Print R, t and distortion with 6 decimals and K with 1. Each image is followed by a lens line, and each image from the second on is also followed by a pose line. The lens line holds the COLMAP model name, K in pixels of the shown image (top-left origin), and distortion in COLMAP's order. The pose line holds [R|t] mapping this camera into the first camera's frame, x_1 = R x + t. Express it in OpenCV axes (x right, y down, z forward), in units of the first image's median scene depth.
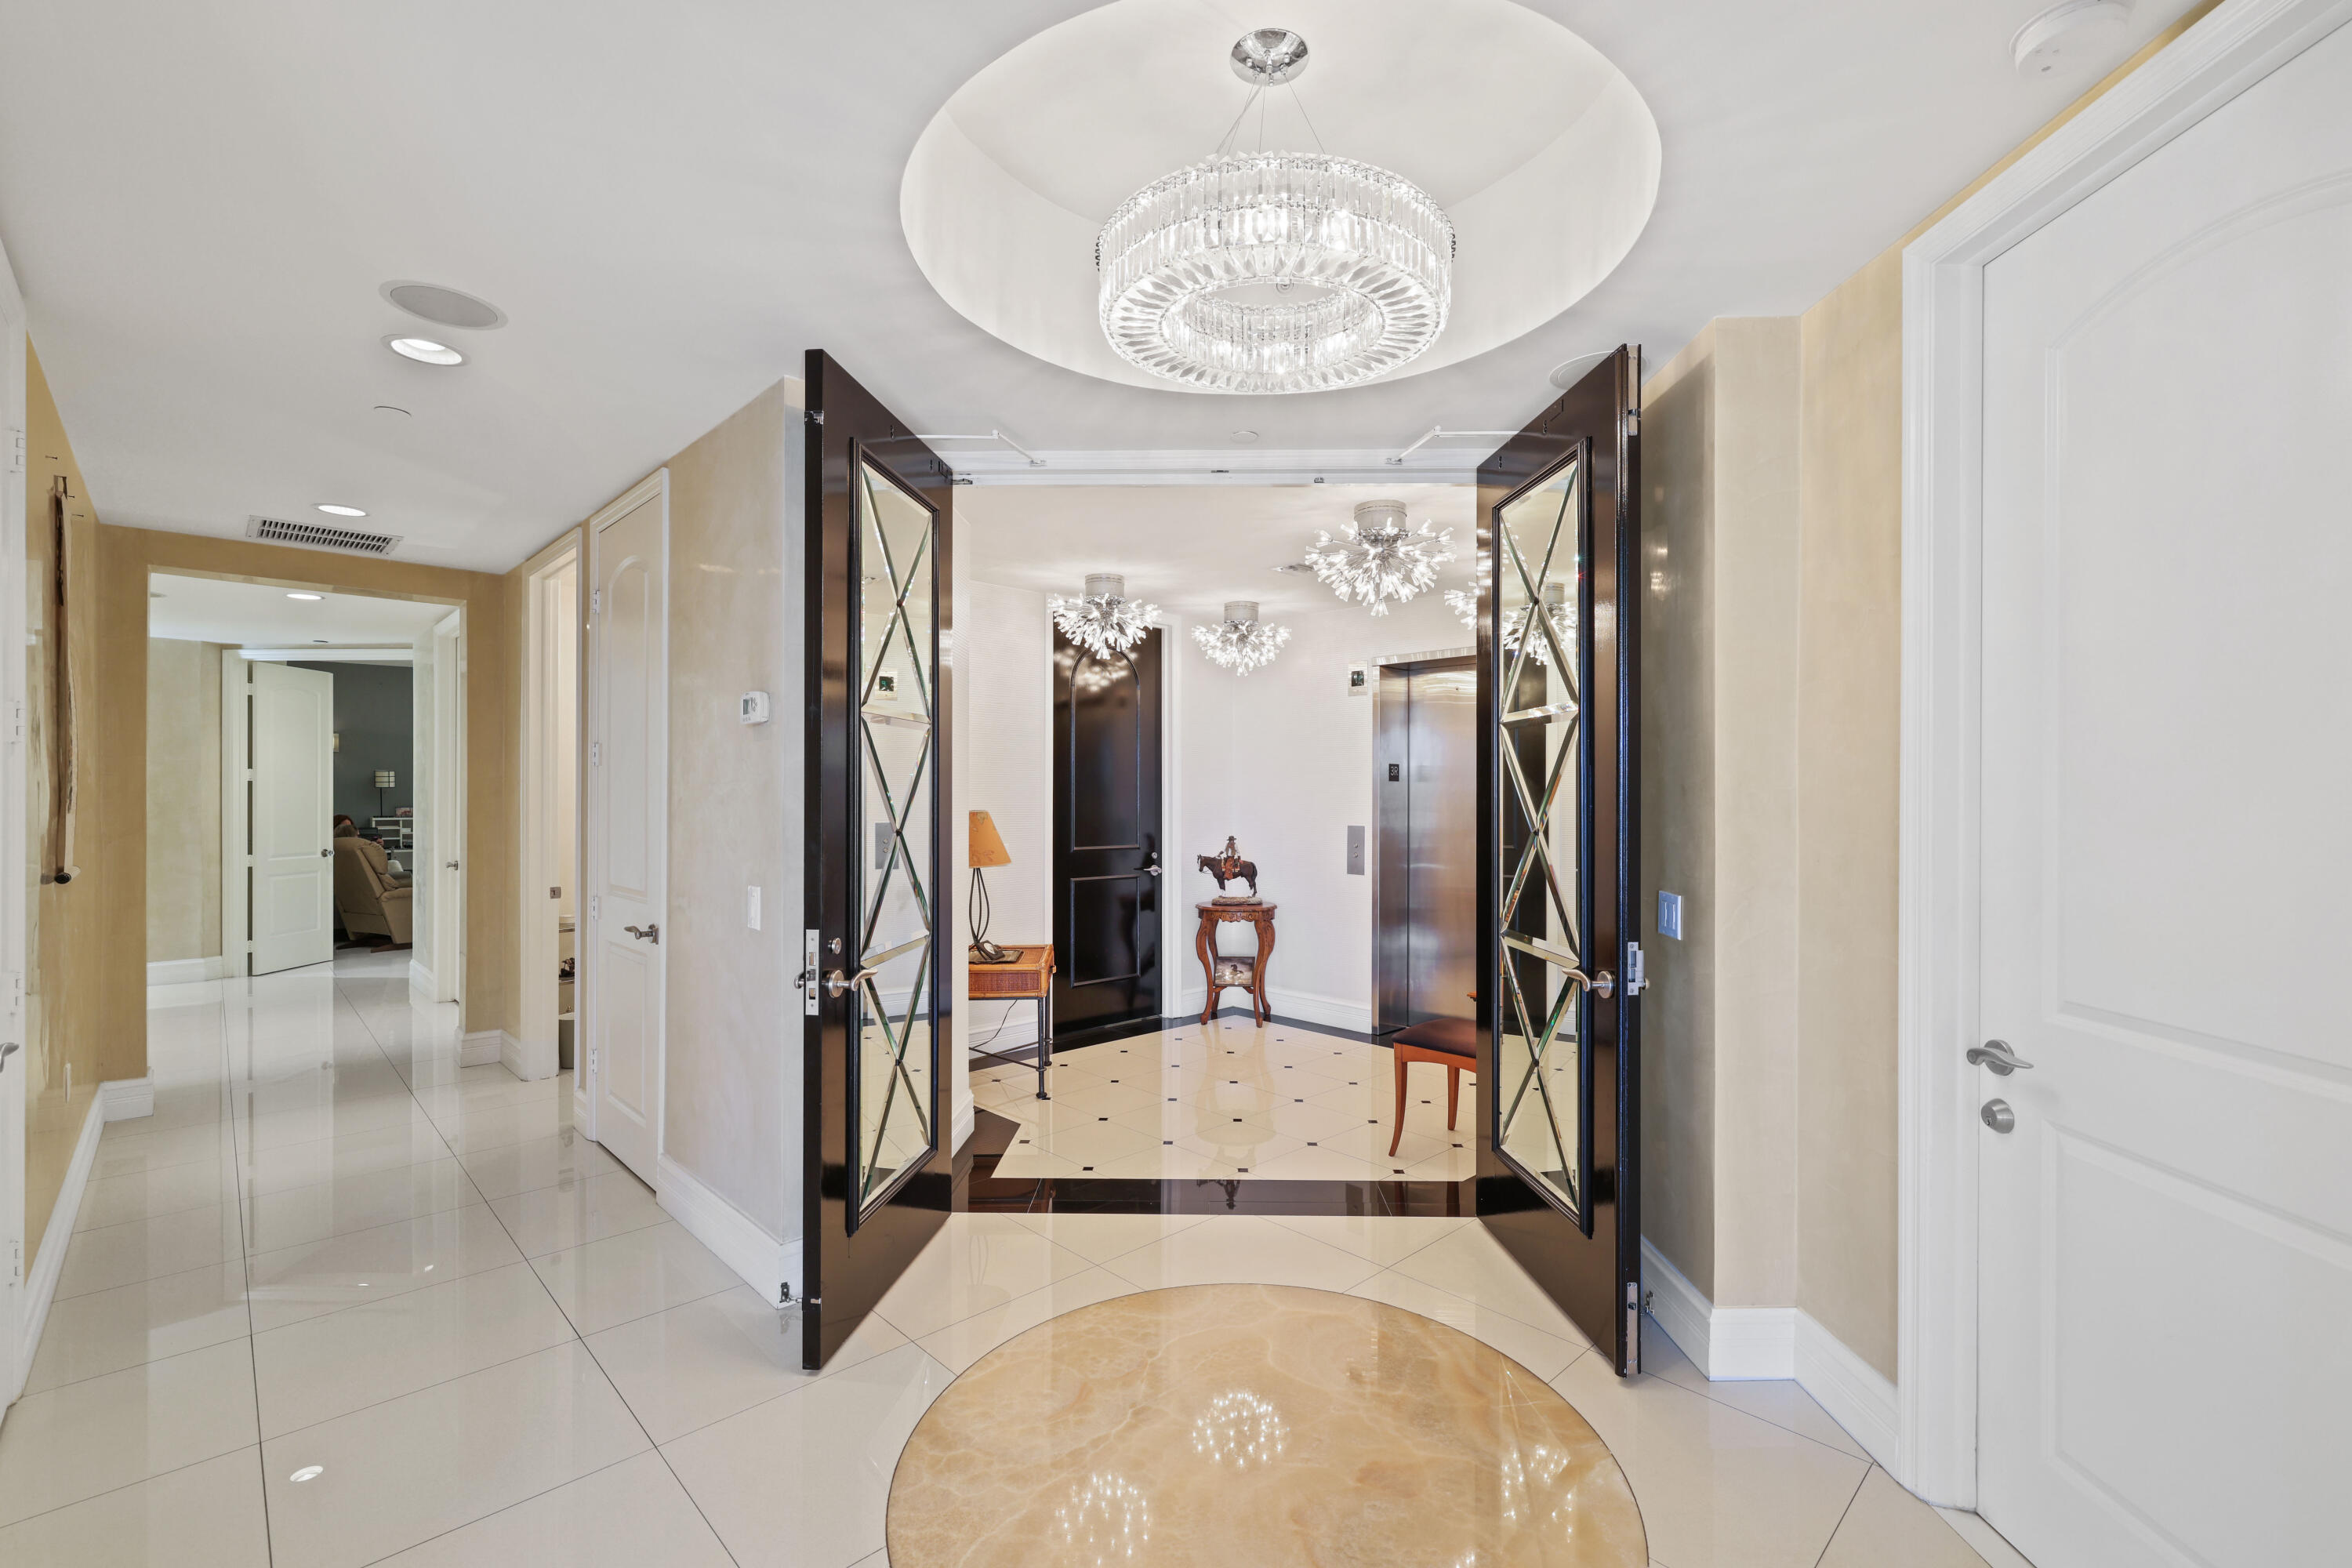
lens RADIAL K [[1006.8, 0, 1177.0], [0, 1006.8, 790.6], [0, 0, 1]] dist [0.003182, 0.000187]
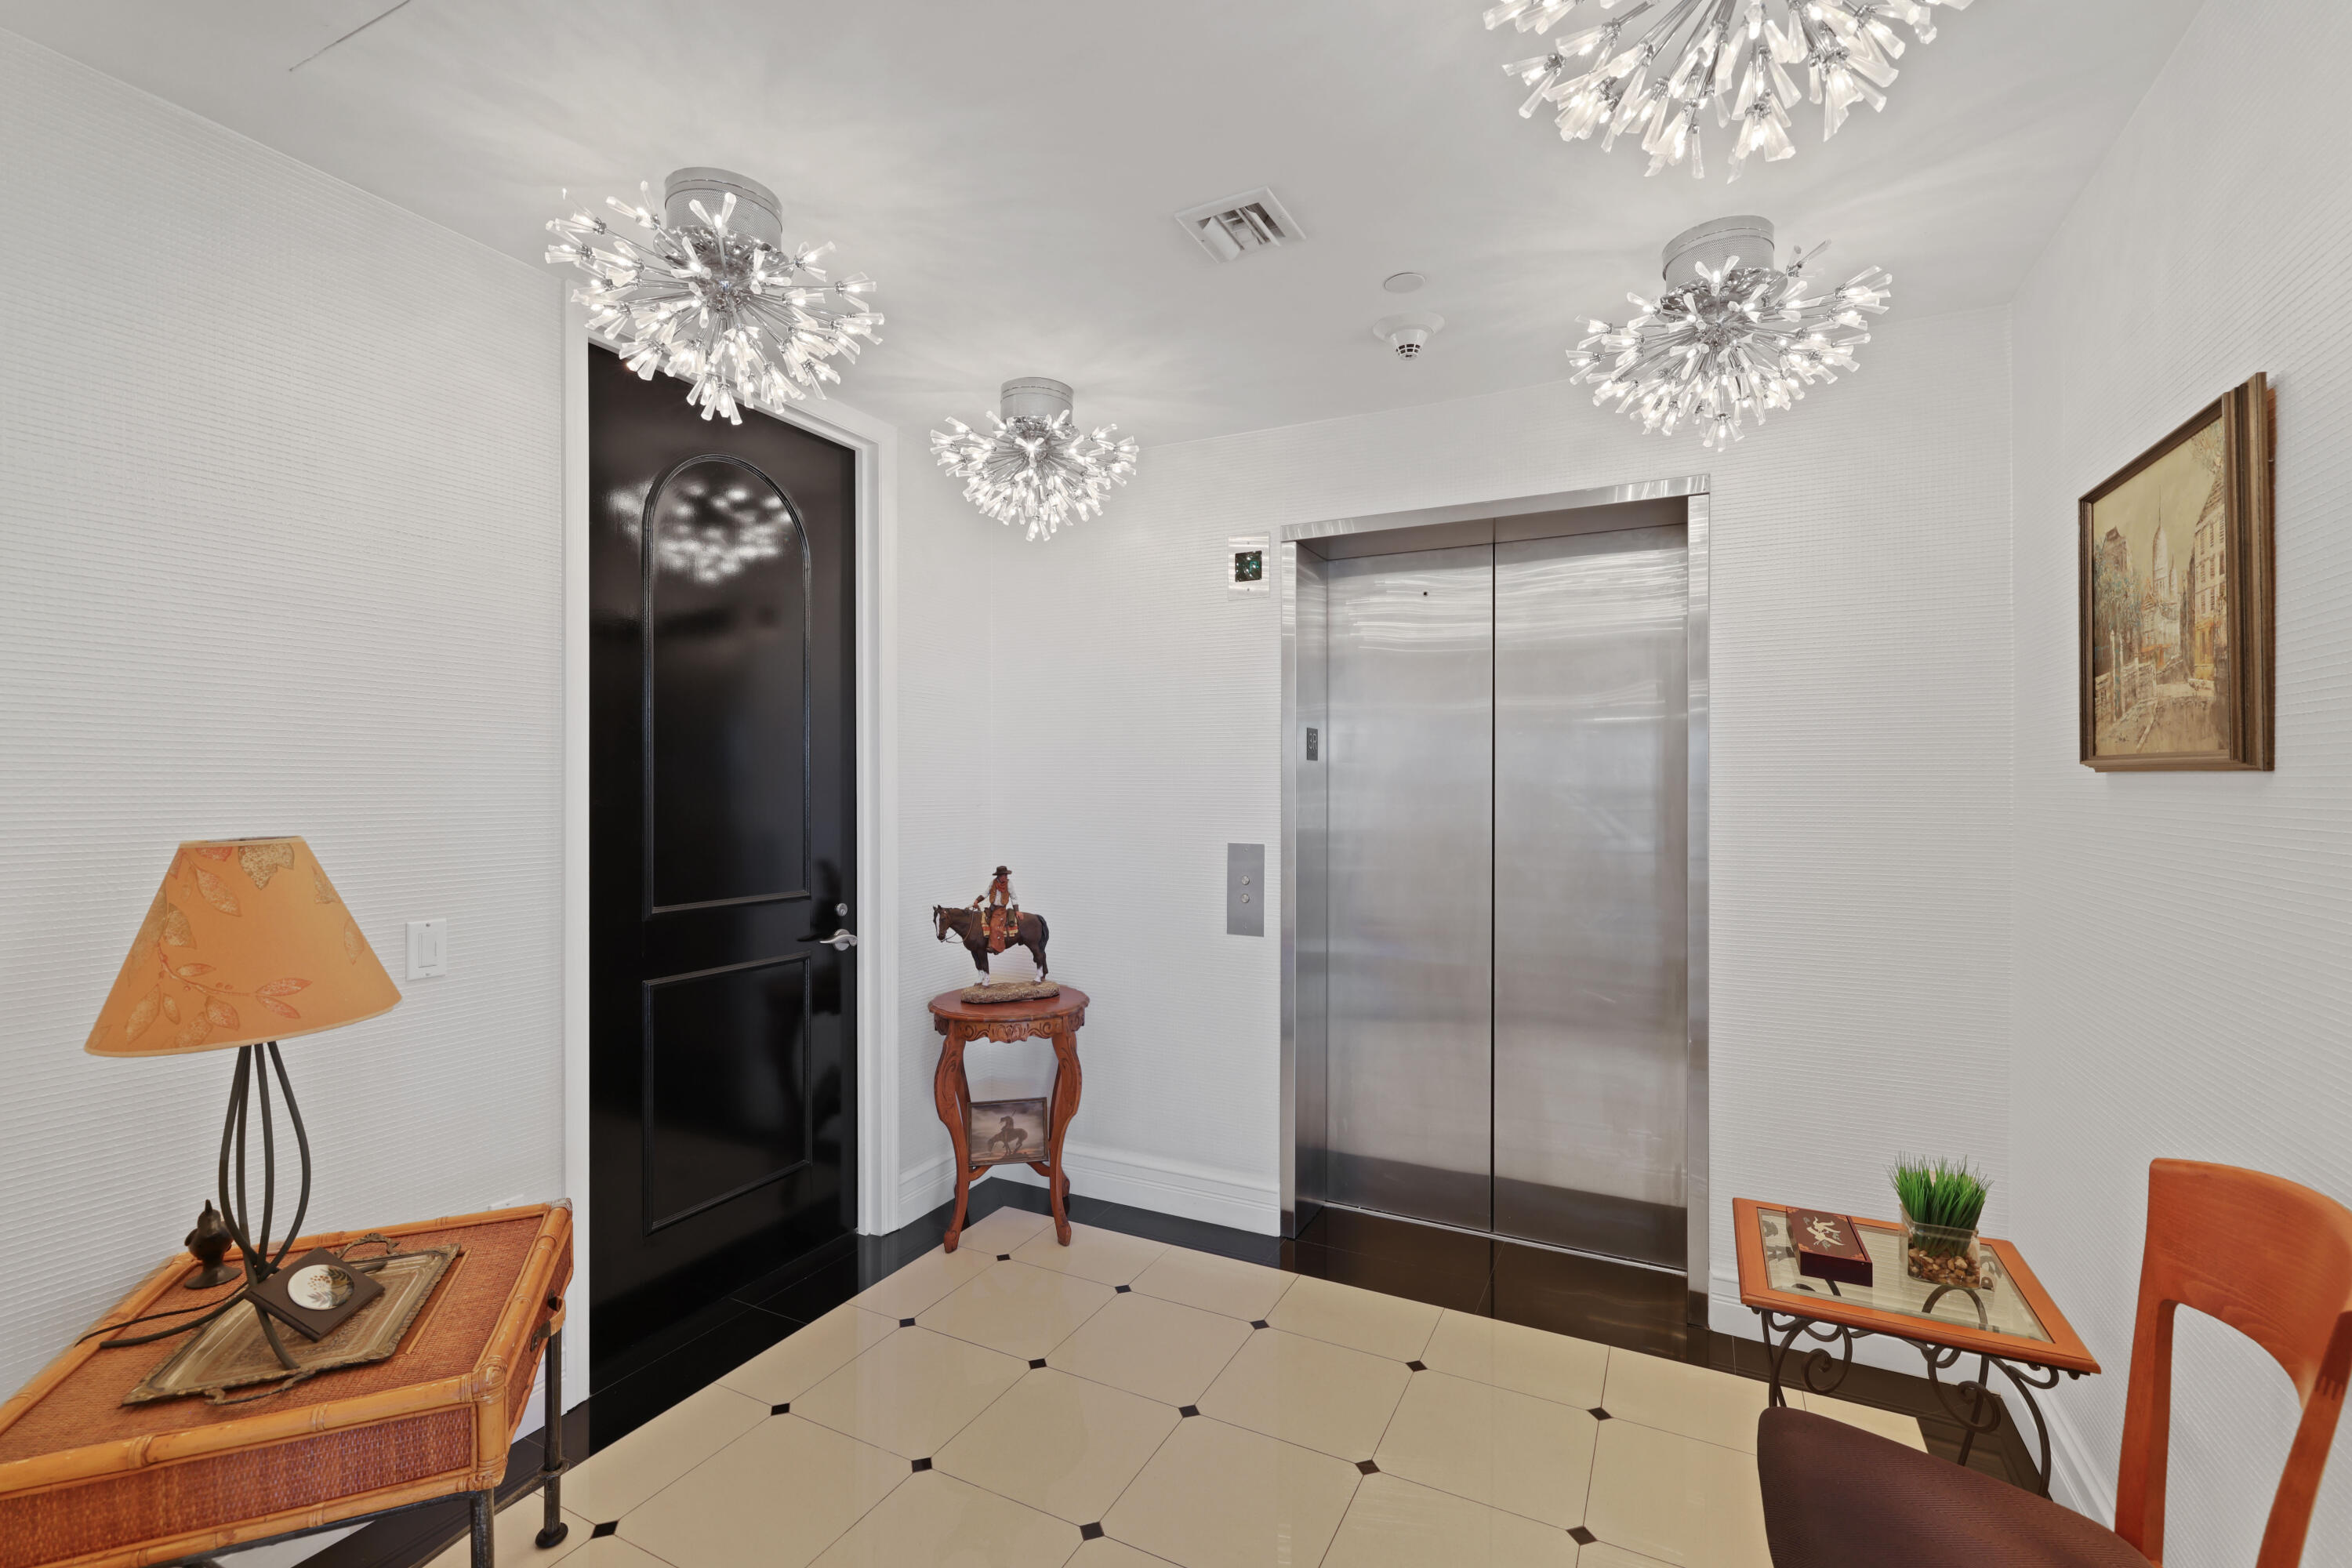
lens RADIAL K [[1006.8, 0, 1180.2], [0, 1006.8, 782.2], [0, 0, 1]] dist [0.003182, 0.000187]
pose [[0.942731, -0.005114, 0.333515, -0.030501], [0.004046, 0.999984, 0.003897, 0.000337], [-0.333530, -0.002325, 0.942737, 0.483714]]
